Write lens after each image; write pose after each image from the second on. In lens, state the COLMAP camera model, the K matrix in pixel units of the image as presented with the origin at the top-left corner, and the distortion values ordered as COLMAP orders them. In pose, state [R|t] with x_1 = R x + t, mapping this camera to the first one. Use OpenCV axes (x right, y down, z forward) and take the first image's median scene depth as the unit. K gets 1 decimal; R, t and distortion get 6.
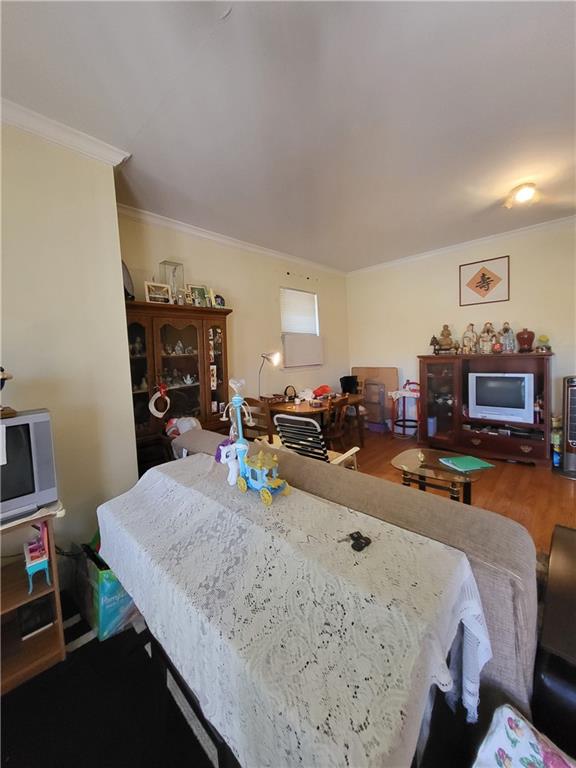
lens RADIAL K [[299.9, 0, 280.7], [0, 299.9, 370.2], [0, 0, 1]] dist [-0.007808, 0.001324]
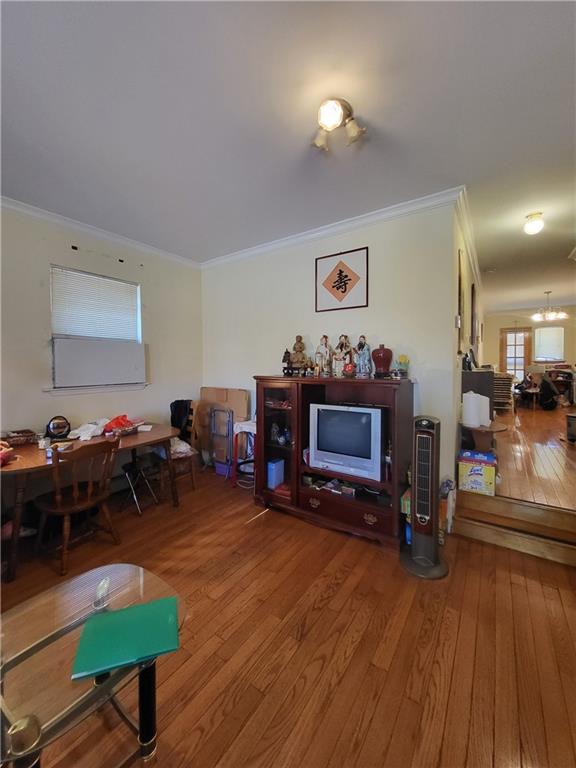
lens RADIAL K [[299.9, 0, 286.3], [0, 299.9, 369.1], [0, 0, 1]] dist [-0.007808, 0.001324]
pose [[0.985934, 0.035995, 0.163215, 0.443324], [-0.029299, 0.998634, -0.043253, -0.038929], [-0.164549, 0.037863, 0.985642, 0.298333]]
